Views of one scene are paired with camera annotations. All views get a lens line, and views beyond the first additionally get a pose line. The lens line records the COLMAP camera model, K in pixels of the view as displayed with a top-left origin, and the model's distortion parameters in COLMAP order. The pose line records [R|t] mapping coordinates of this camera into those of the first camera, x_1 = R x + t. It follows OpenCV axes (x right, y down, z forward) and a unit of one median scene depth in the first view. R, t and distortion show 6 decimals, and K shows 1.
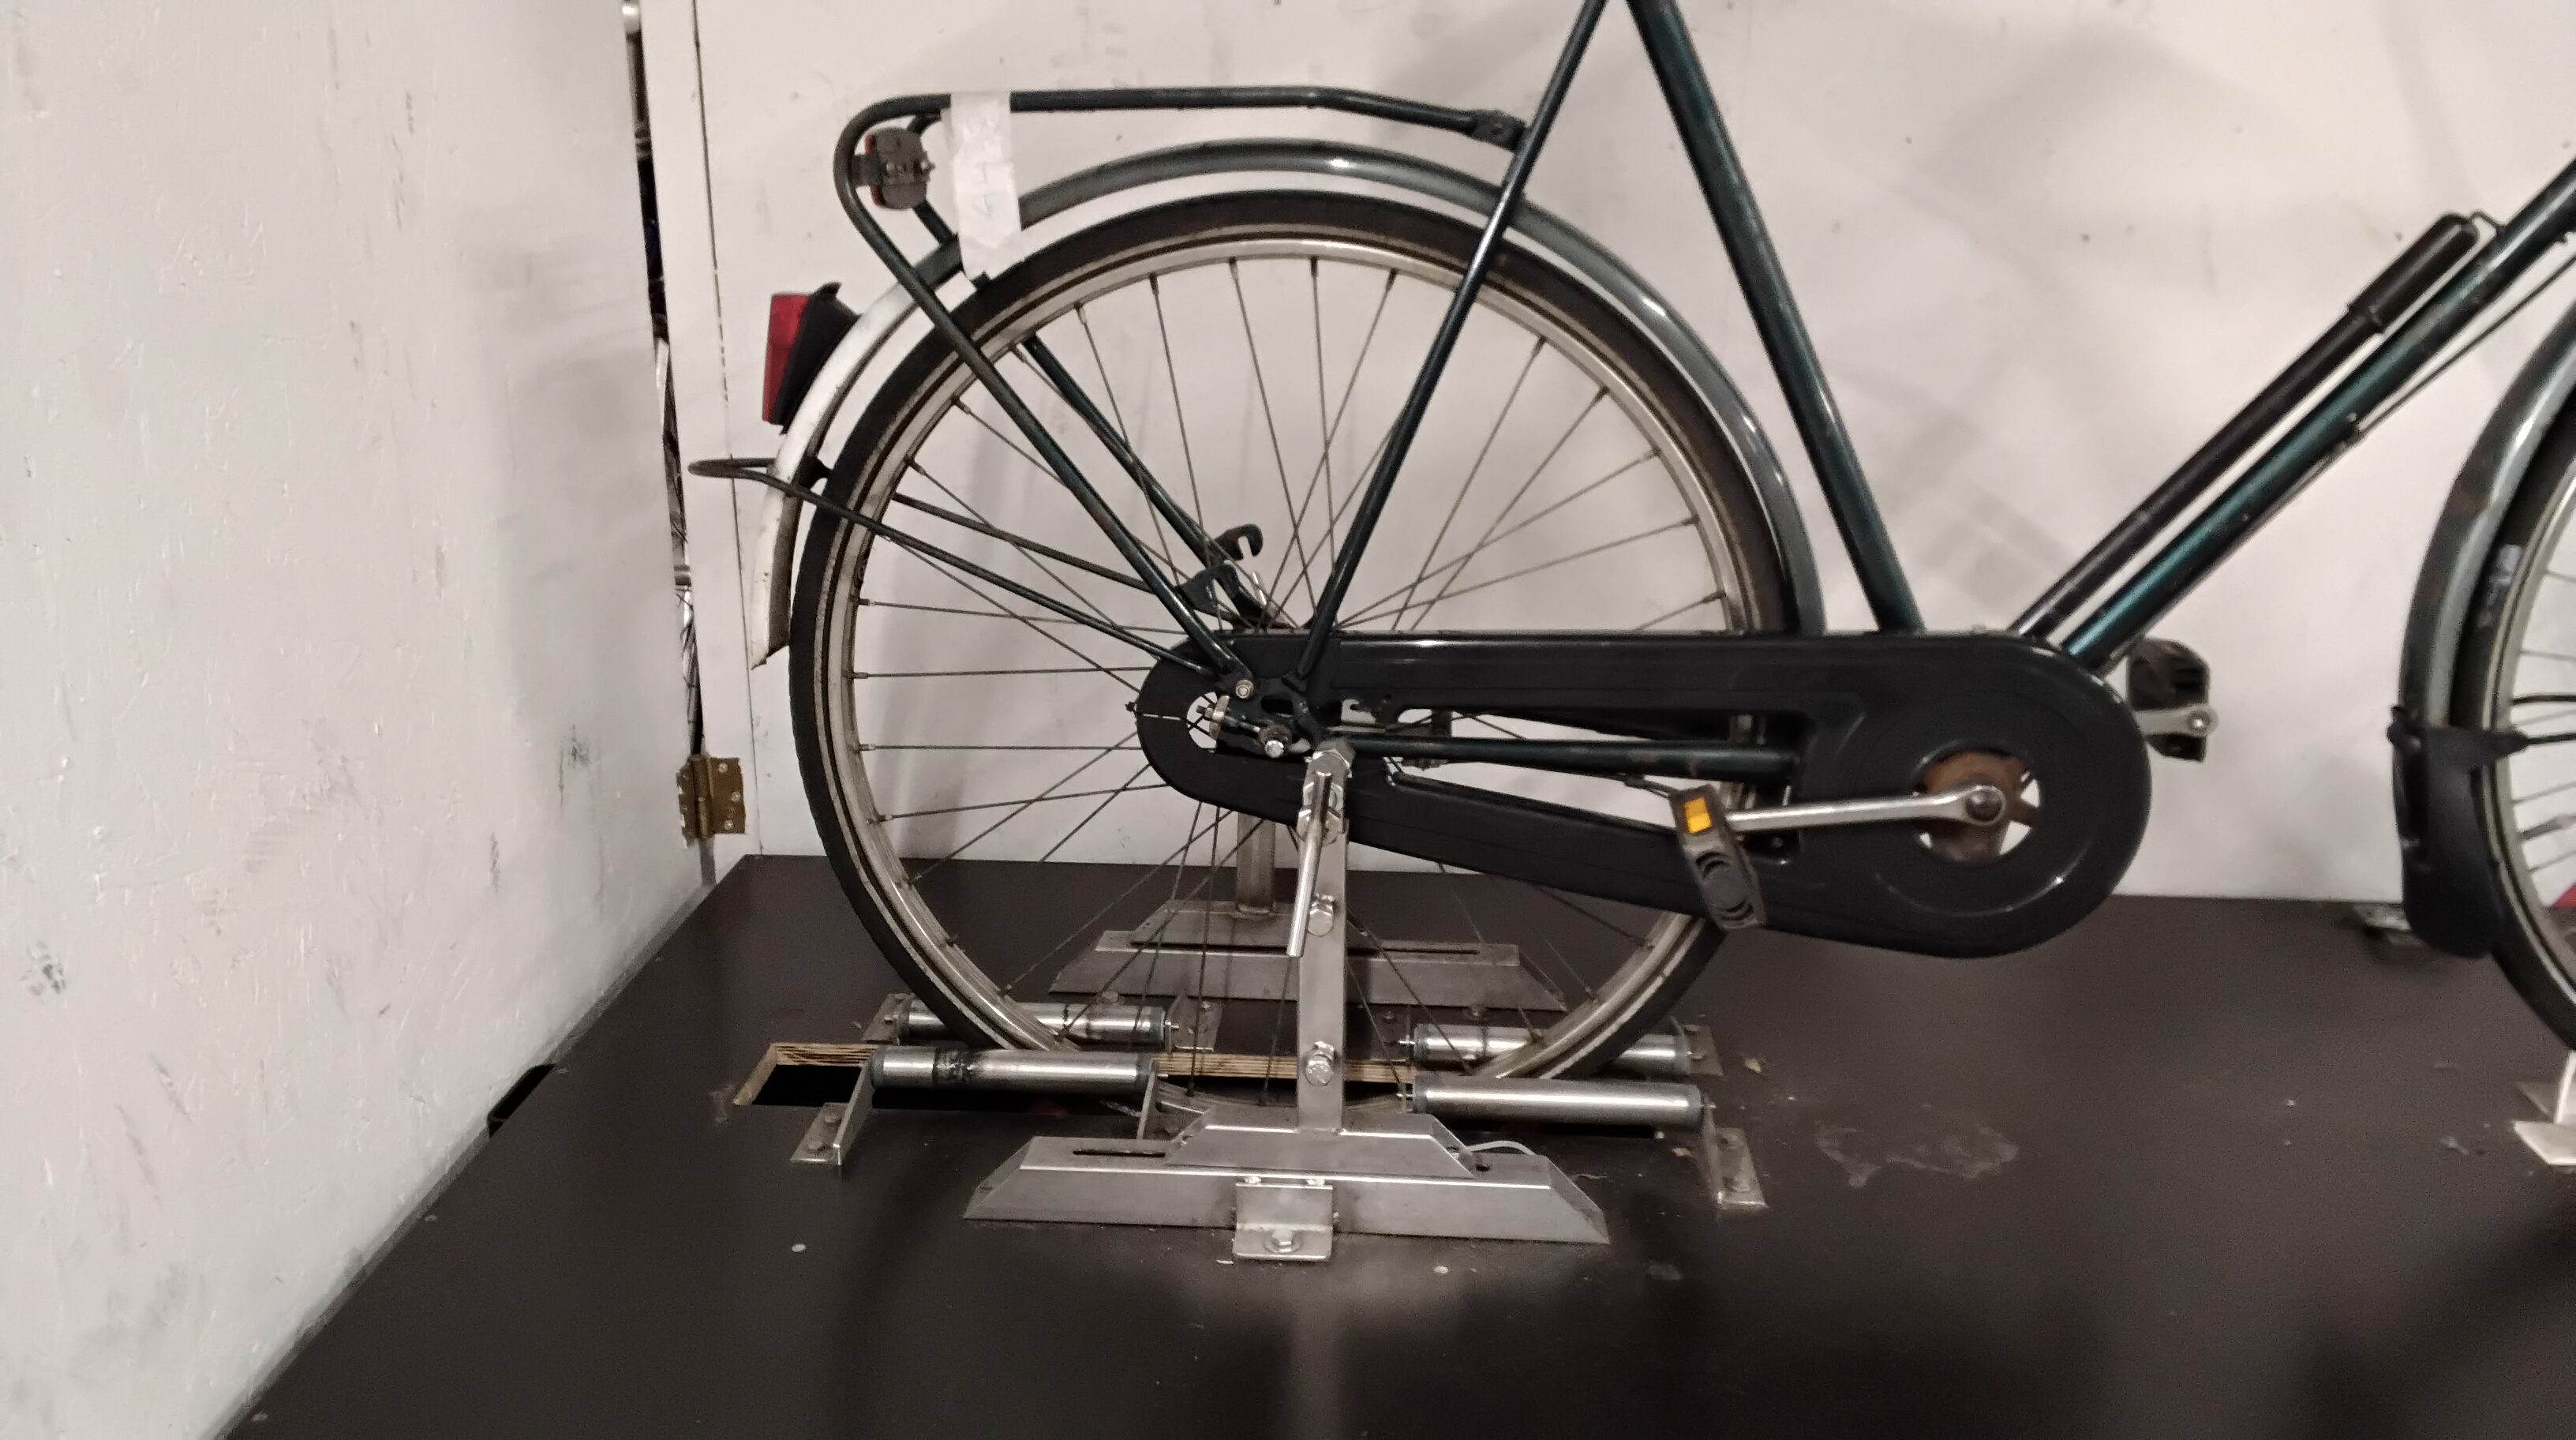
lens RADIAL K [[2043.3, 0, 1299.0], [0, 2043.3, 713.6], [0, 0, 1]] dist [0.090256, -0.117020]
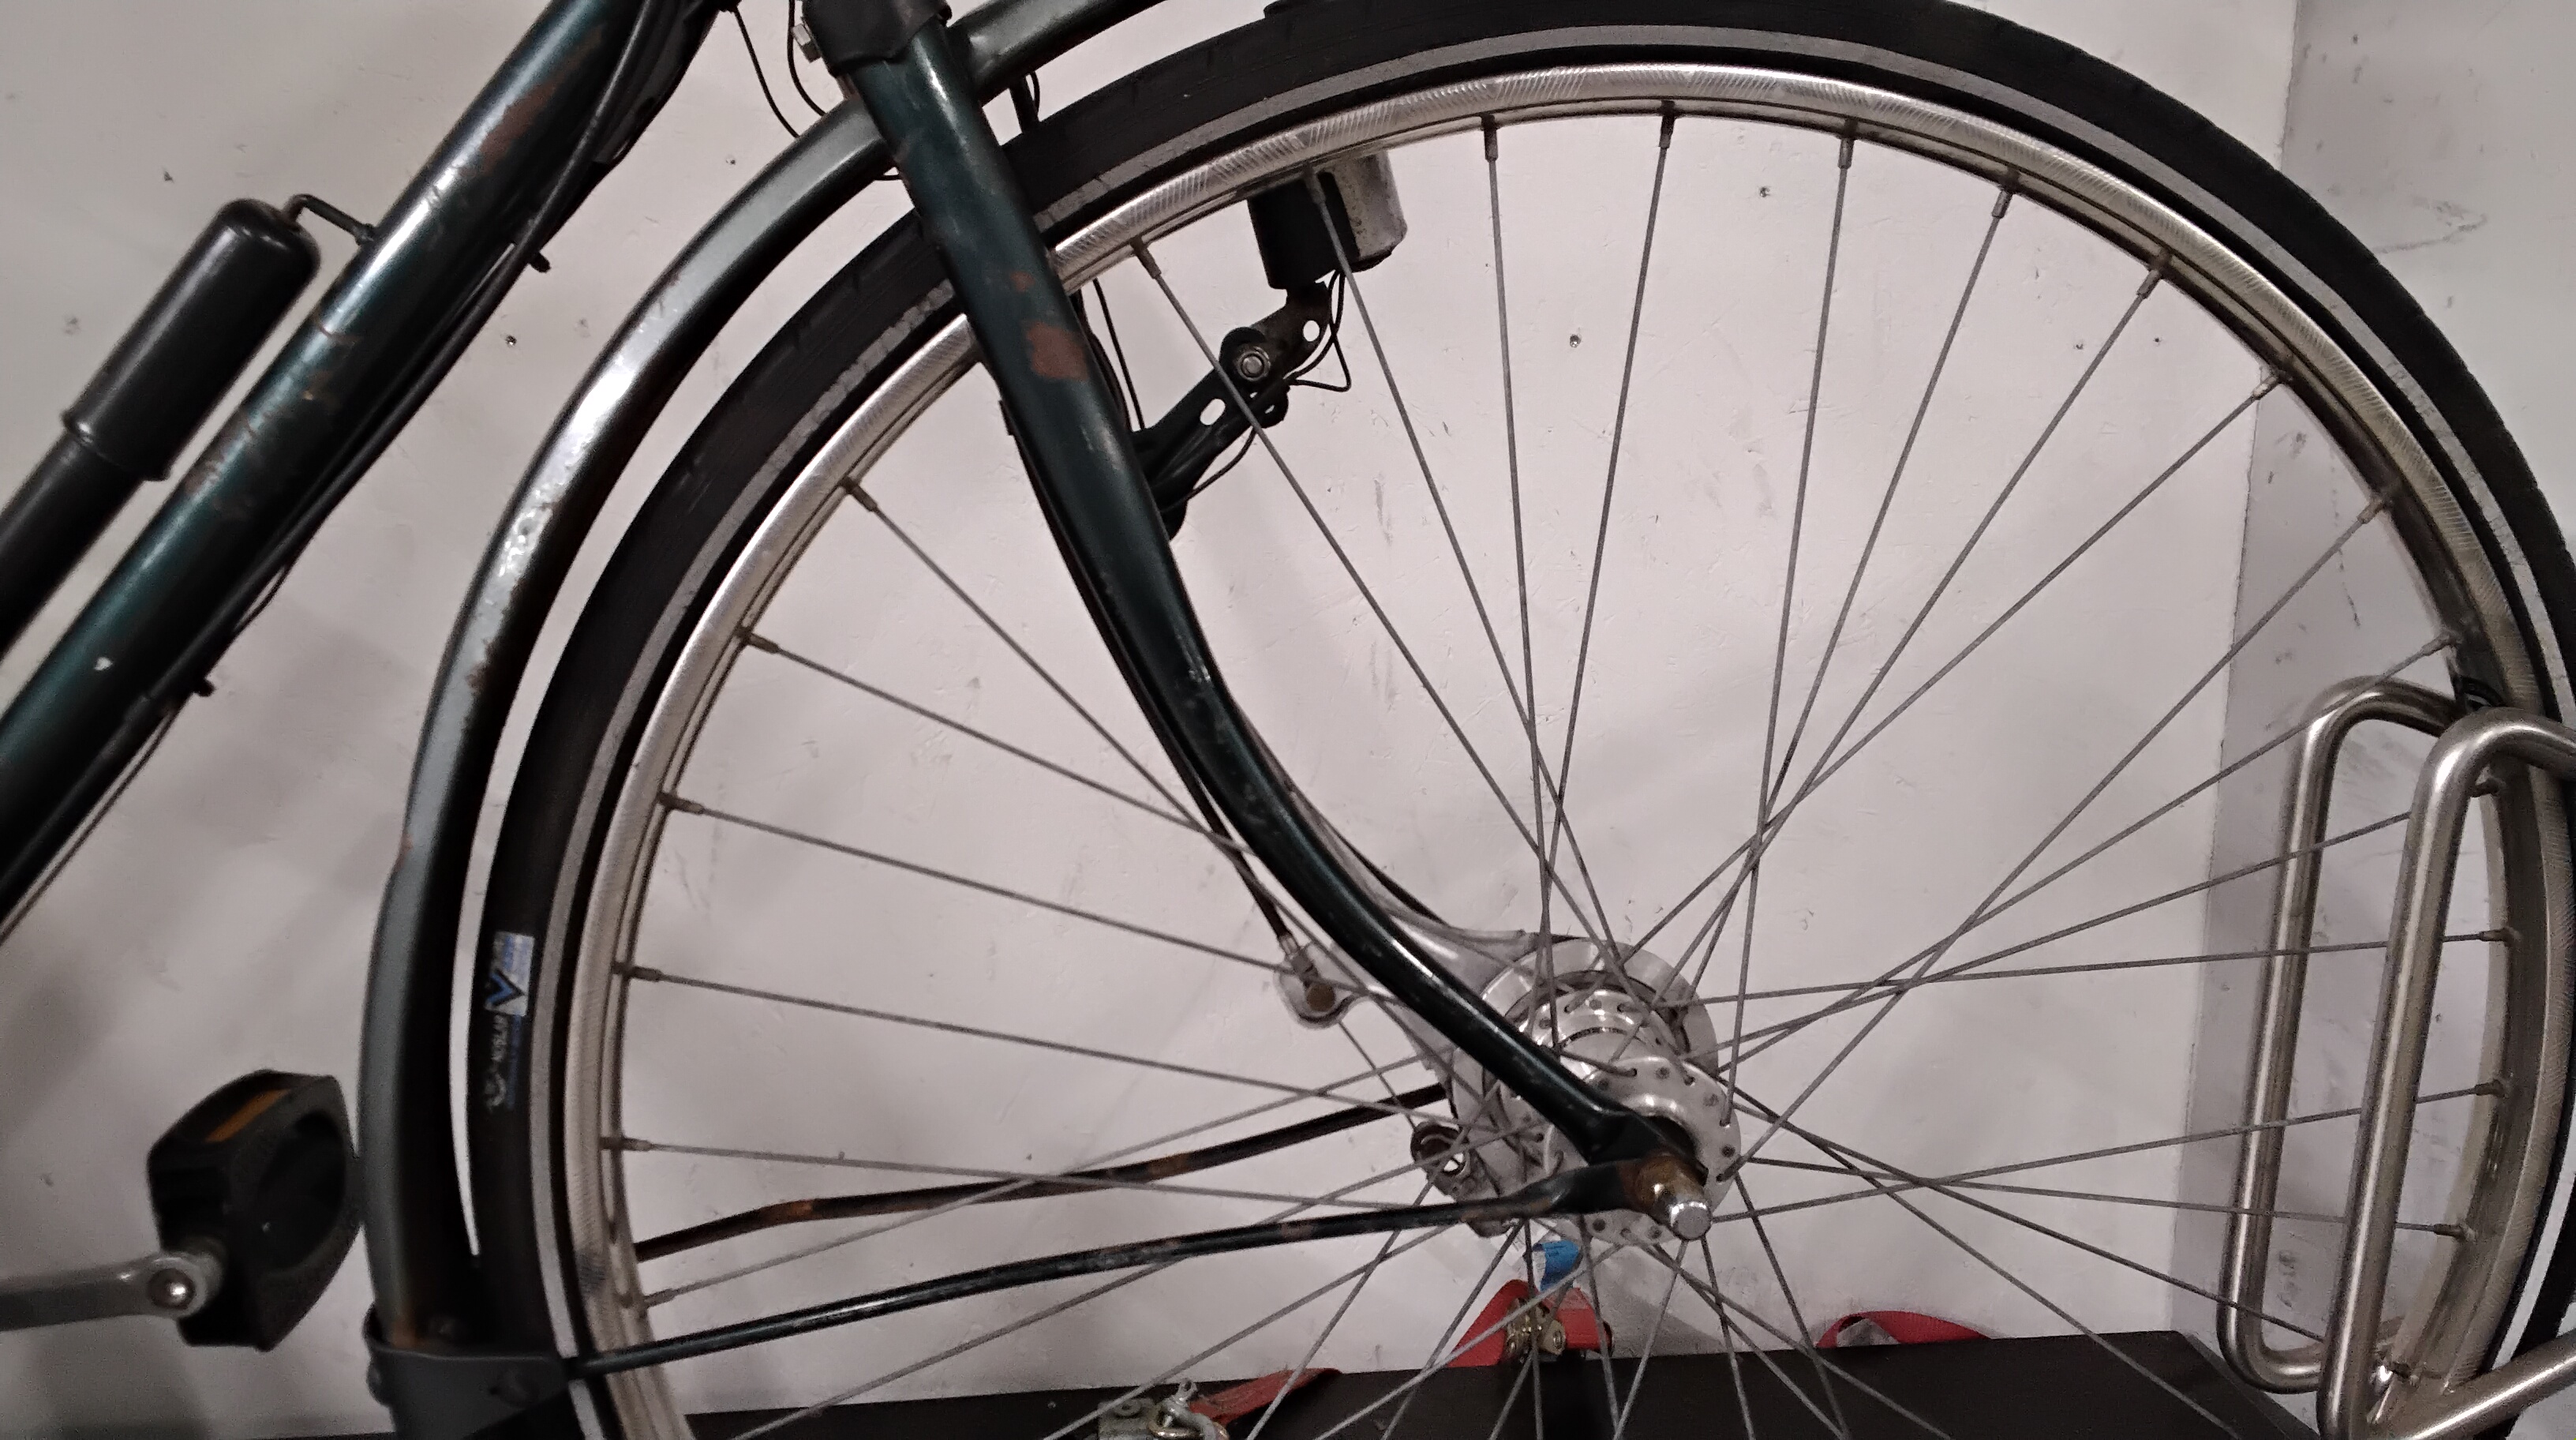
lens RADIAL K [[2043.3, 0, 1288.2], [0, 2043.3, 709.2], [0, 0, 1]] dist [0.090256, -0.117020]
pose [[0.988353, -0.042739, 0.146056, 0.664311], [0.056131, 0.994463, -0.088839, -0.076888], [-0.141451, 0.096002, 0.985279, 0.512058]]
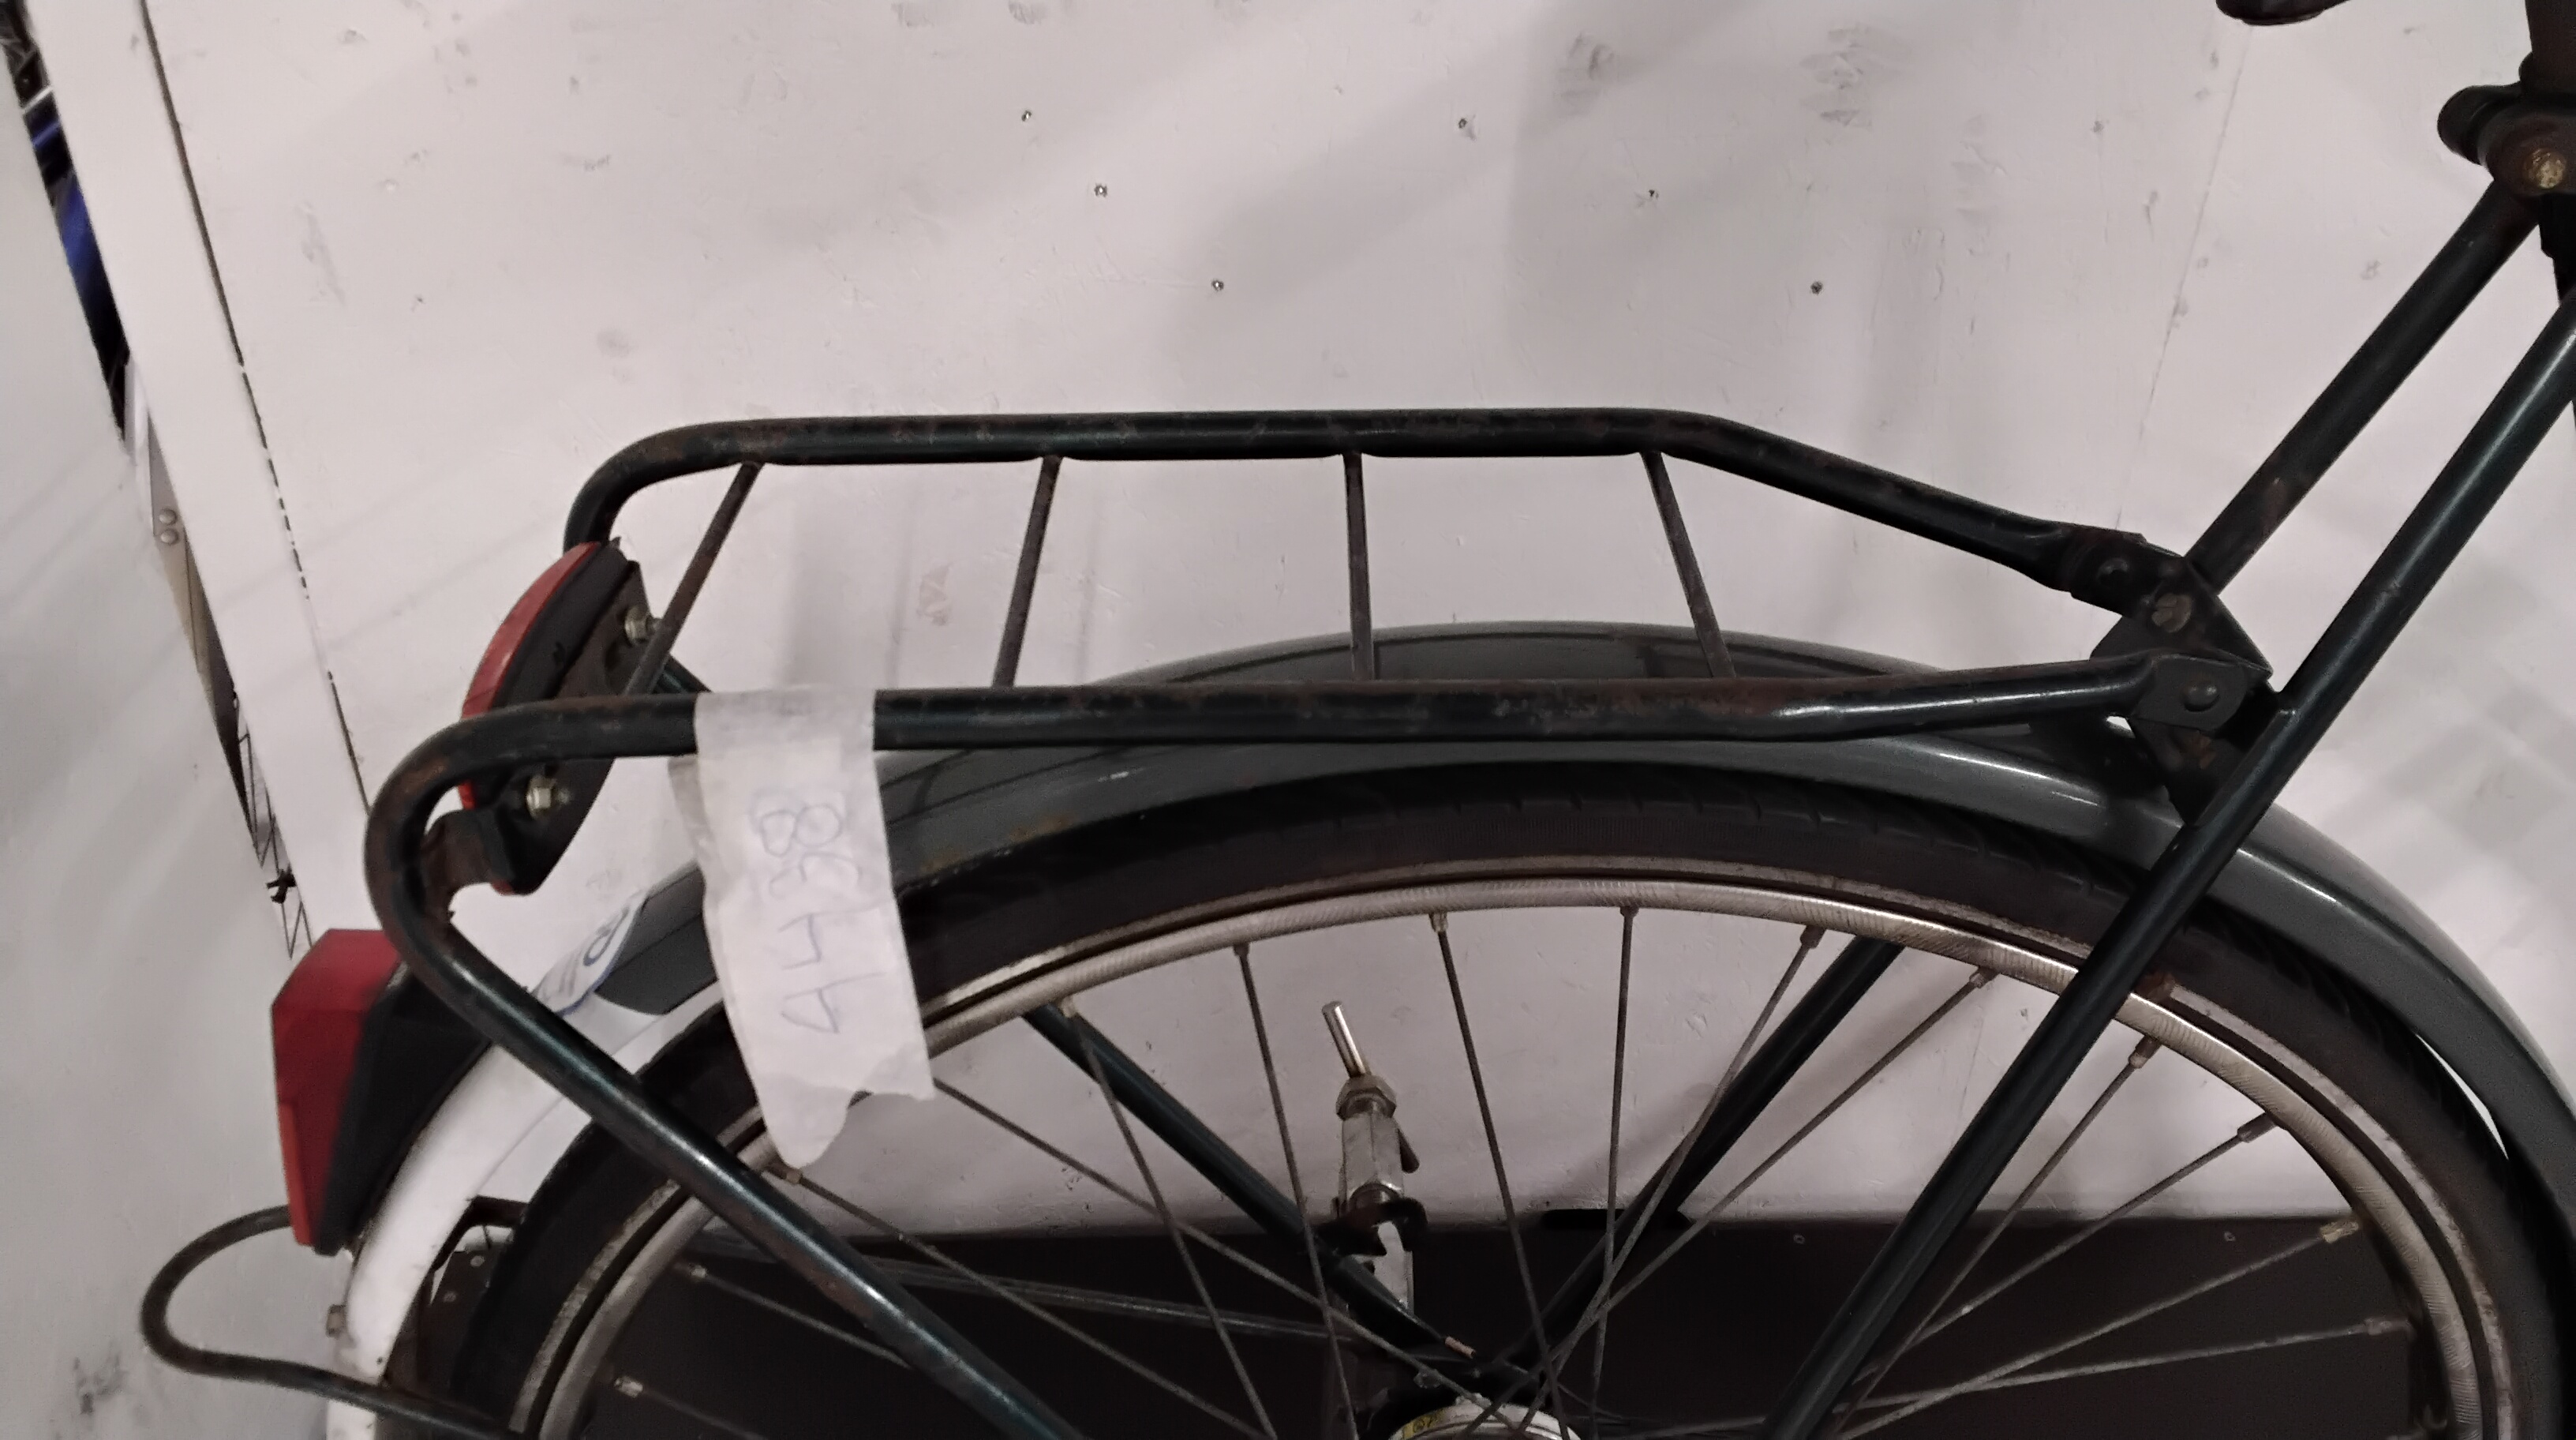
lens RADIAL K [[2043.3, 0, 1274.6], [0, 2043.3, 725.0], [0, 0, 1]] dist [0.090256, -0.117020]
pose [[0.996479, -0.038251, 0.074612, -0.091730], [0.016040, 0.960407, 0.278138, -0.363411], [-0.082297, -0.275962, 0.957639, 0.618533]]
